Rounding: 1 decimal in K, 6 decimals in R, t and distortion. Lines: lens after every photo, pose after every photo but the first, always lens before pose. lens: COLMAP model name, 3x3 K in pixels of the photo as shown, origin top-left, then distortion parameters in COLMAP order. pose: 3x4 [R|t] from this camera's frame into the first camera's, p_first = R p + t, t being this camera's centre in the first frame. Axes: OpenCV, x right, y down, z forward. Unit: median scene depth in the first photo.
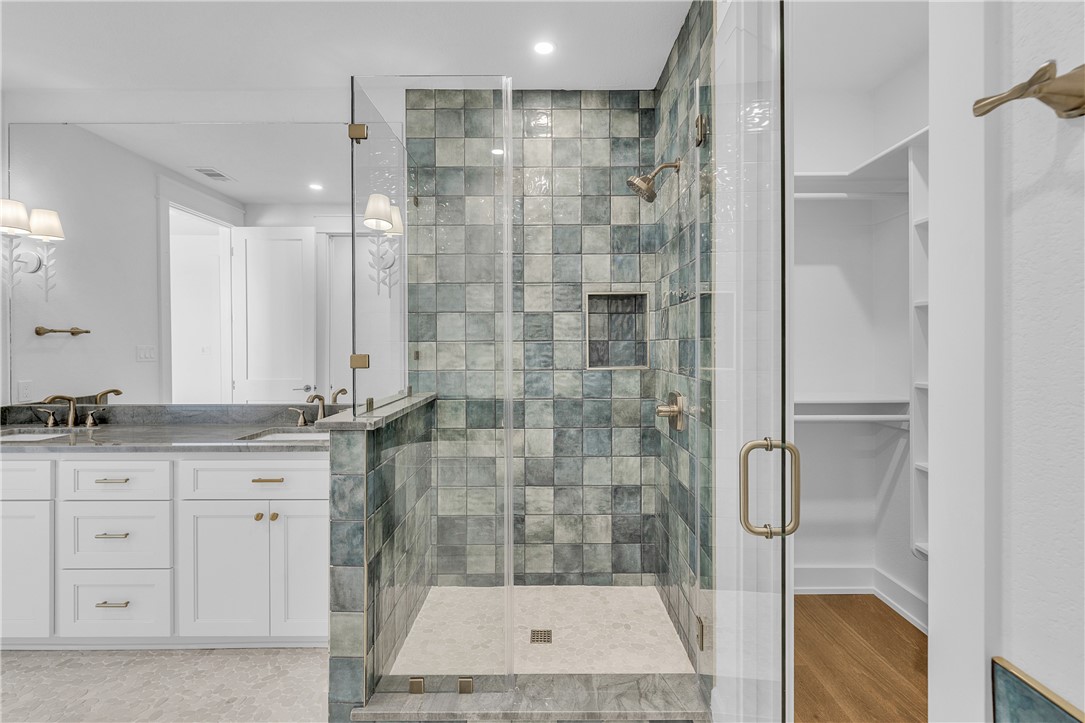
lens RADIAL K [[472.7, 0, 543.7], [0, 472.7, 336.6], [0, 0, 1]] dist [0.001719, 0.000253]
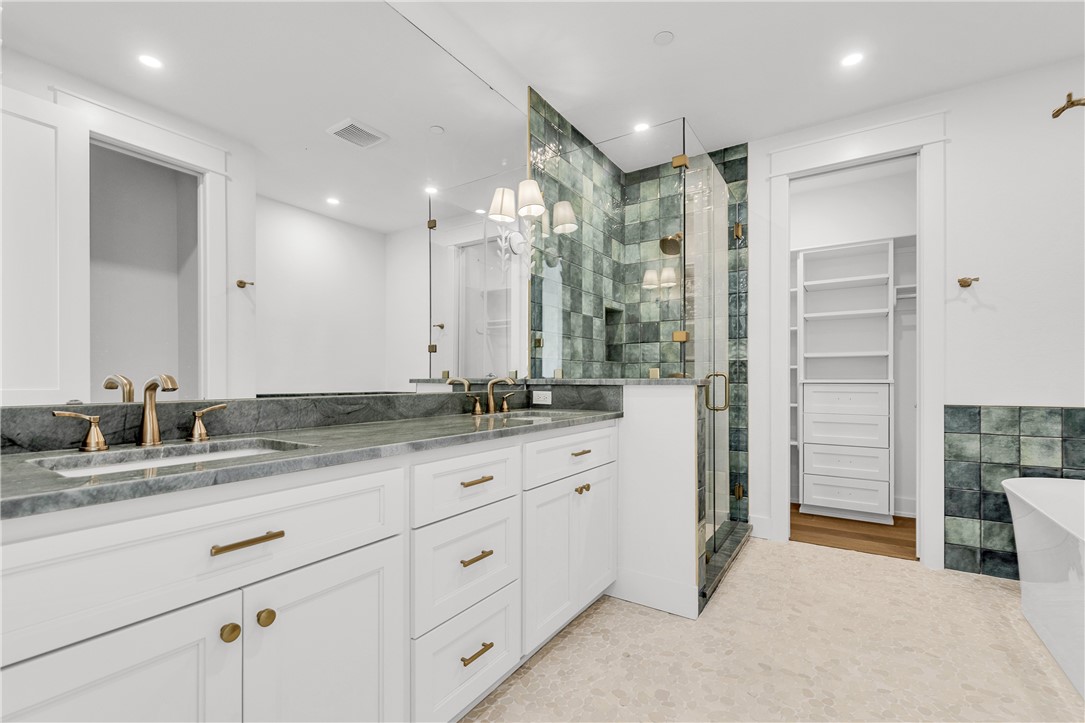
lens RADIAL K [[473.3, 0, 547.2], [0, 473.3, 368.9], [0, 0, 1]] dist [0.000496, -0.000053]
pose [[0.545558, 0.021239, 0.837804, -1.125157], [-0.013500, 0.999772, -0.016554, 0.112098], [-0.837964, -0.002279, 0.545721, 0.401324]]
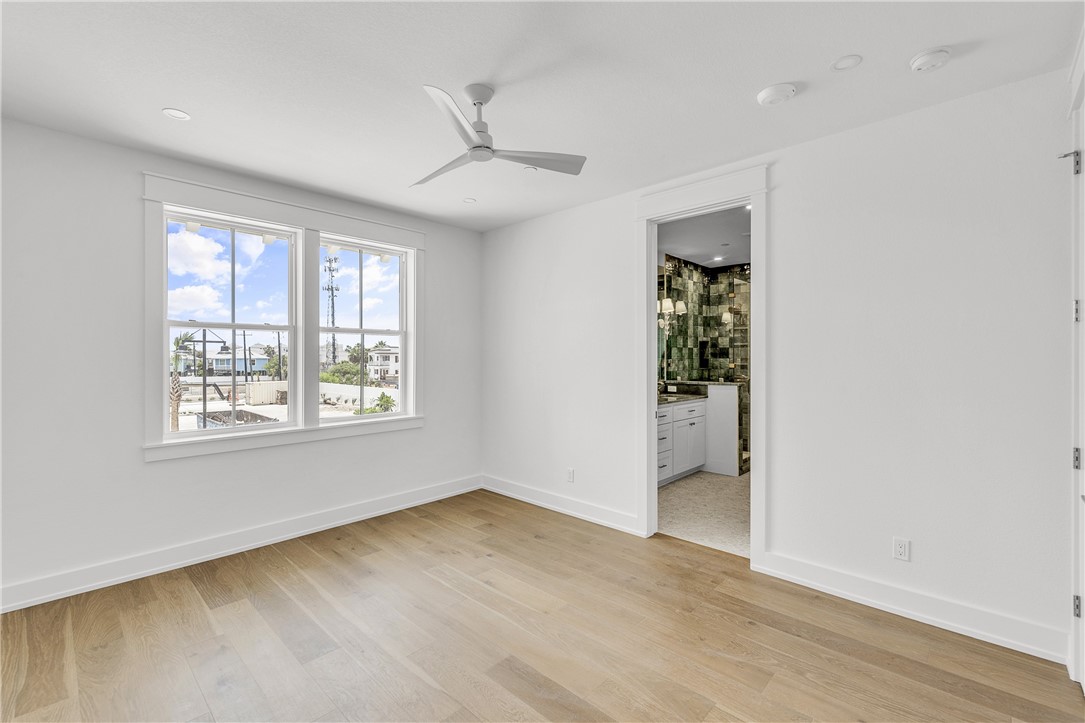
lens RADIAL K [[470.5, 0, 542.2], [0, 470.5, 360.7], [0, 0, 1]] dist [0.000108, 0.000111]
pose [[0.693659, -0.008983, 0.720247, -2.430586], [-0.005115, 0.999836, 0.017396, -0.022057], [-0.720285, -0.015751, 0.693499, -0.201736]]
